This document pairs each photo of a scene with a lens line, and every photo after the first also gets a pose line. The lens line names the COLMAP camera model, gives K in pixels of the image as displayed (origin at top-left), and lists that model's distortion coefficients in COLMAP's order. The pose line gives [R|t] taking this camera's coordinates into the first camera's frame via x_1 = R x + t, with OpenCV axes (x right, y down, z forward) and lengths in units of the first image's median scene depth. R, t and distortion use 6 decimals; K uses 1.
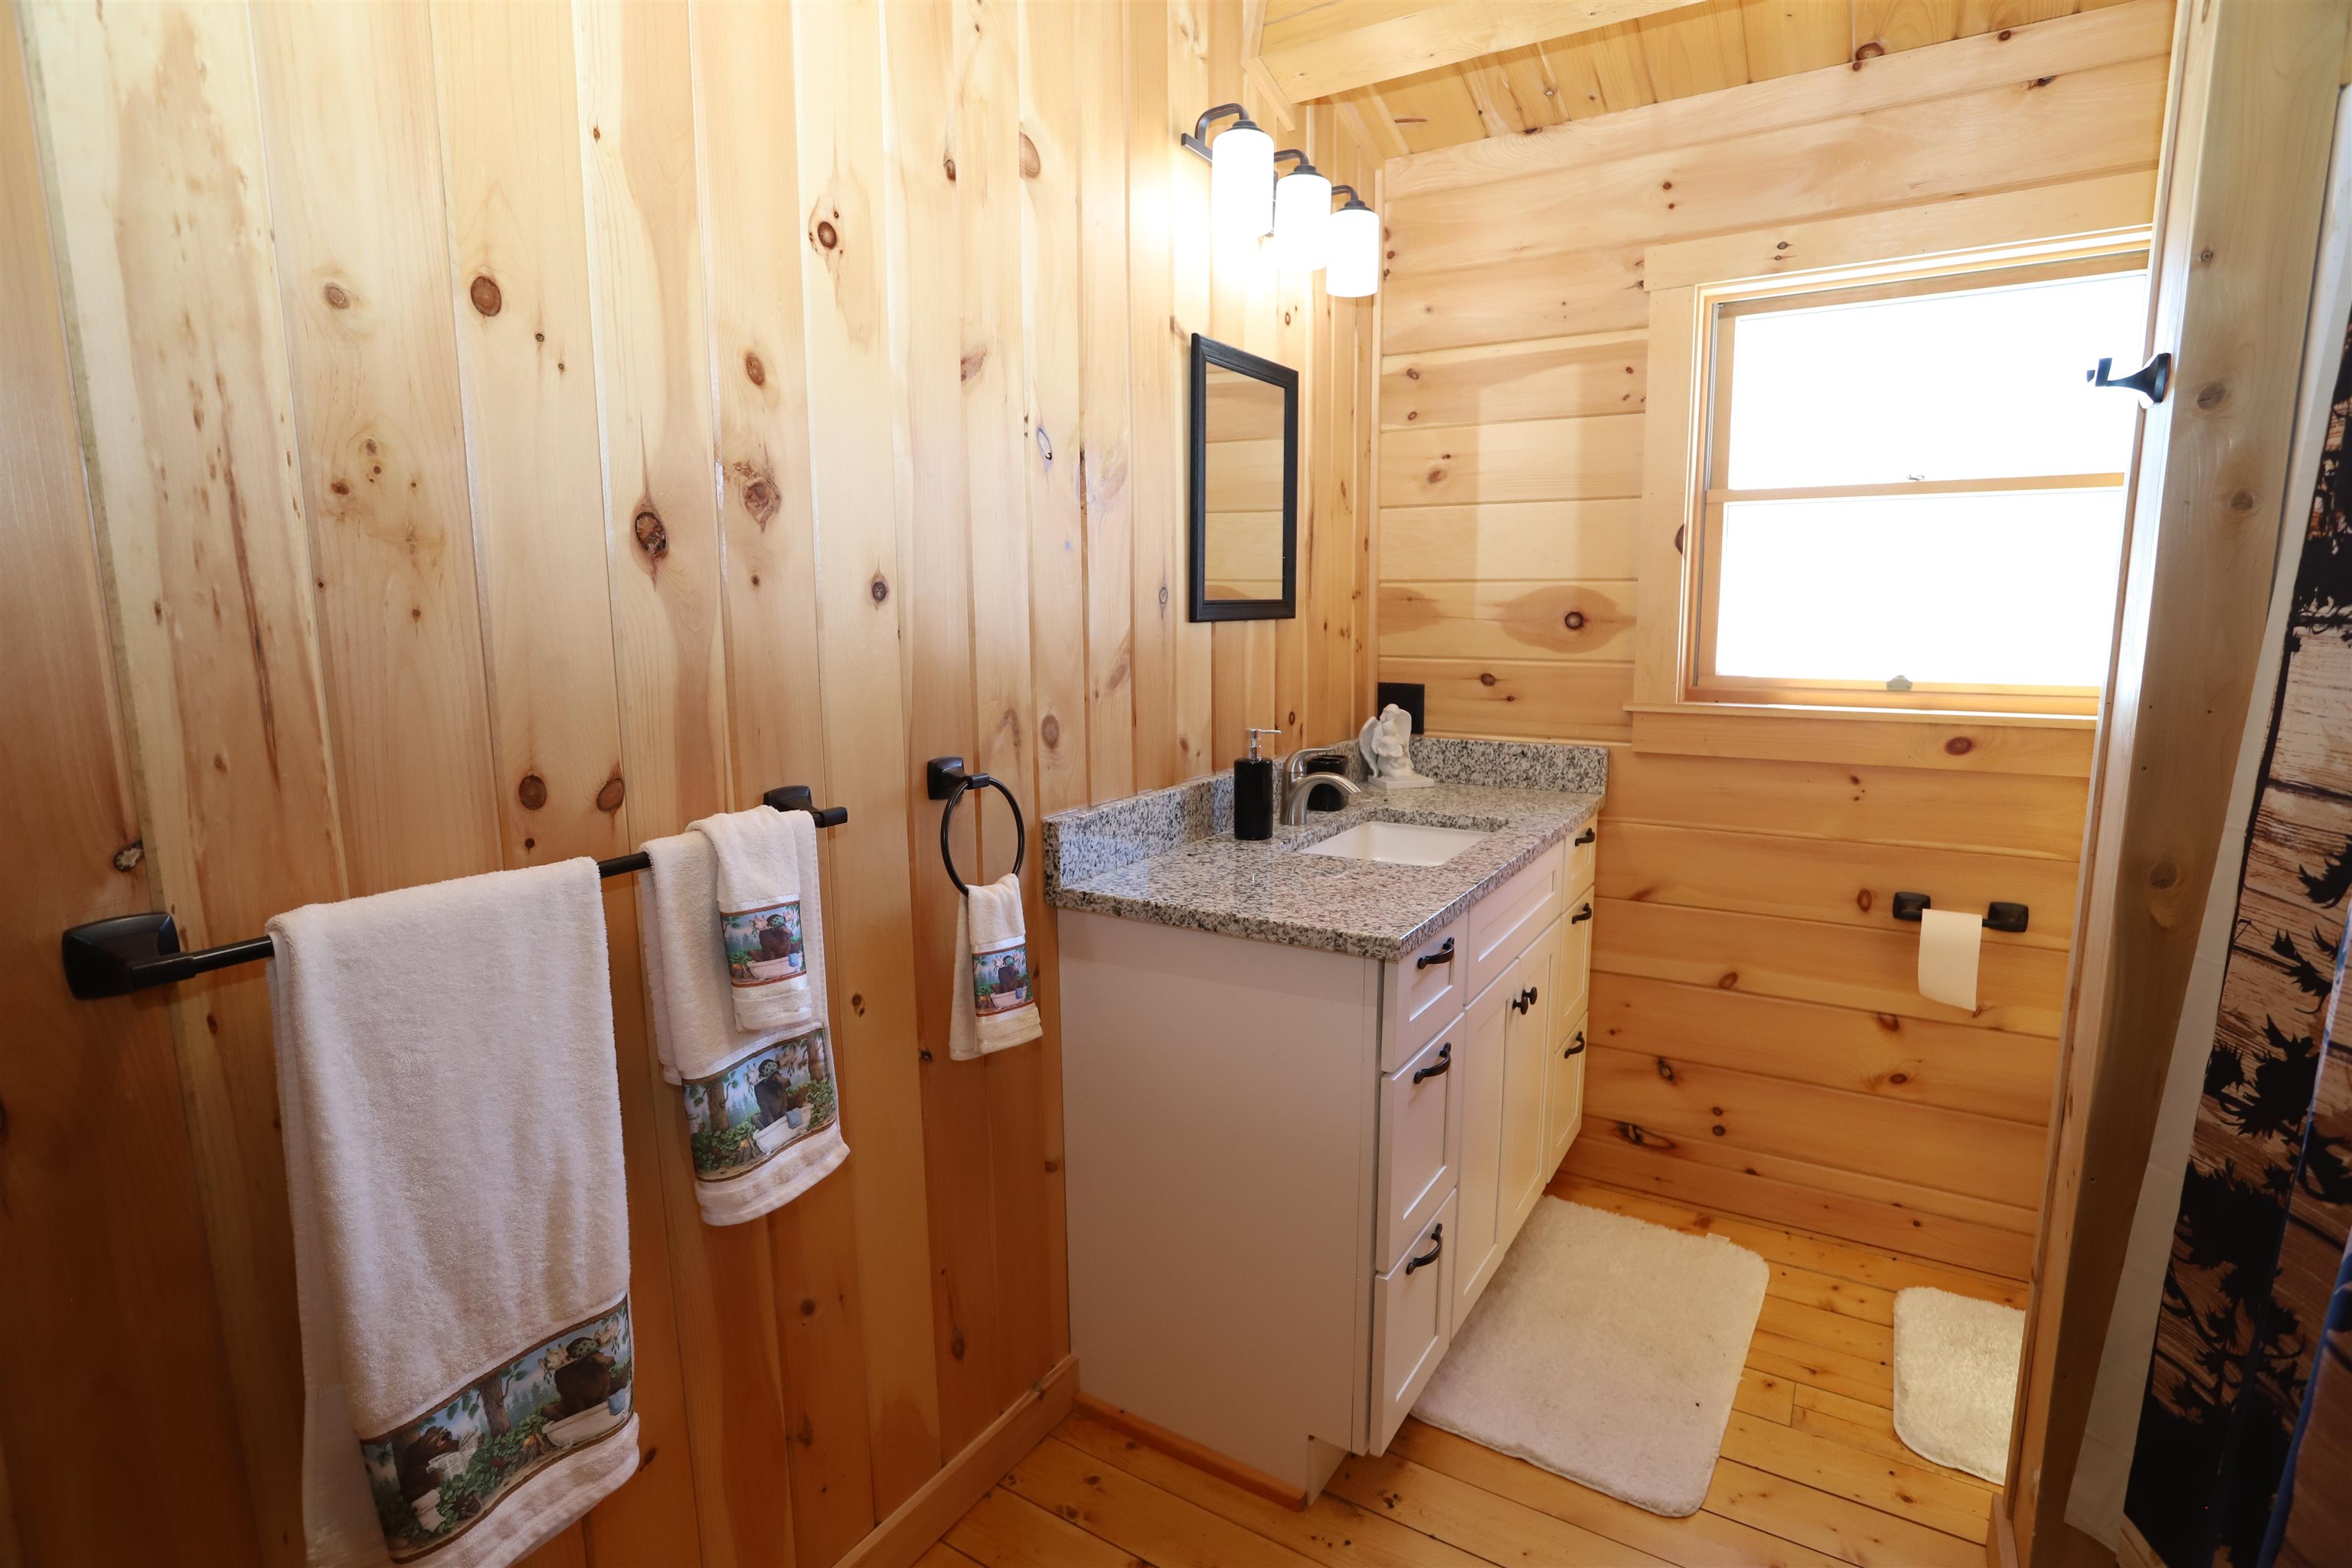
lens RADIAL K [[1139.3, 0, 1183.3], [0, 1139.3, 780.7], [0, 0, 1]] dist [-0.069828, 0.027900]
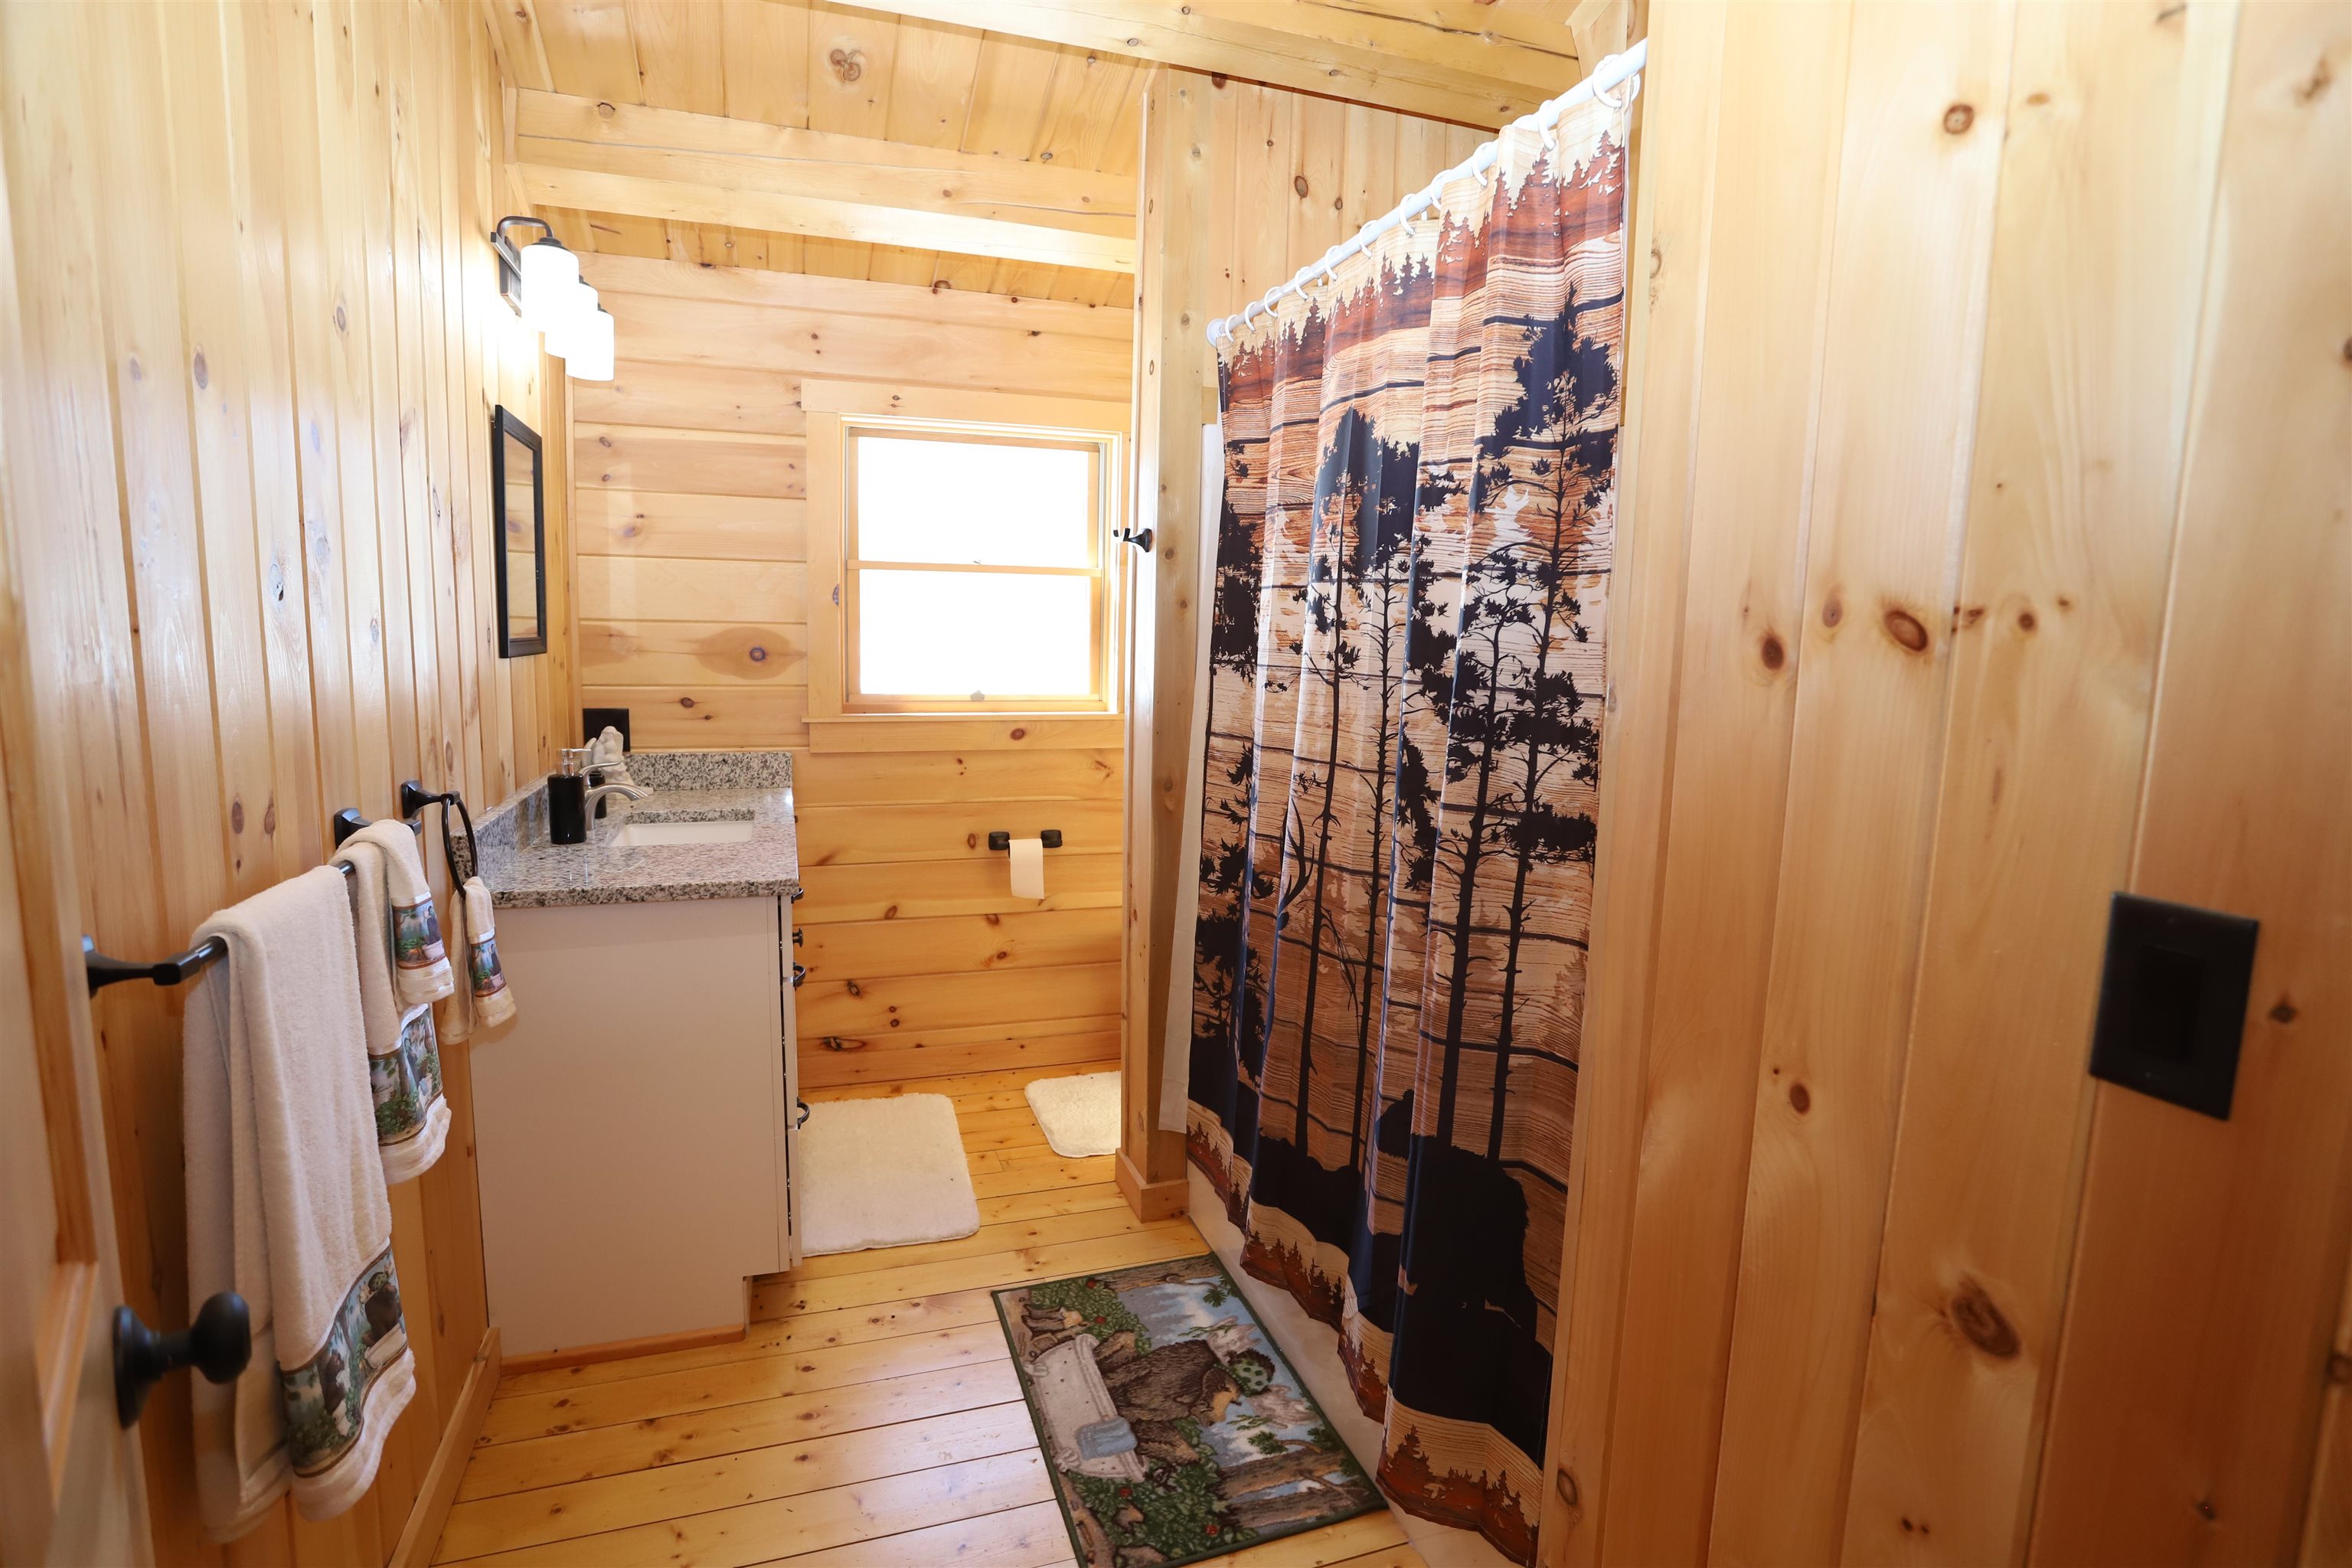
lens RADIAL K [[1139.3, 0, 1183.3], [0, 1139.3, 780.7], [0, 0, 1]] dist [-0.069828, 0.027900]
pose [[0.626711, -0.076524, 0.775485, -0.408154], [0.092217, 0.995457, 0.023705, 0.017426], [-0.773776, 0.056657, 0.630921, -0.198497]]
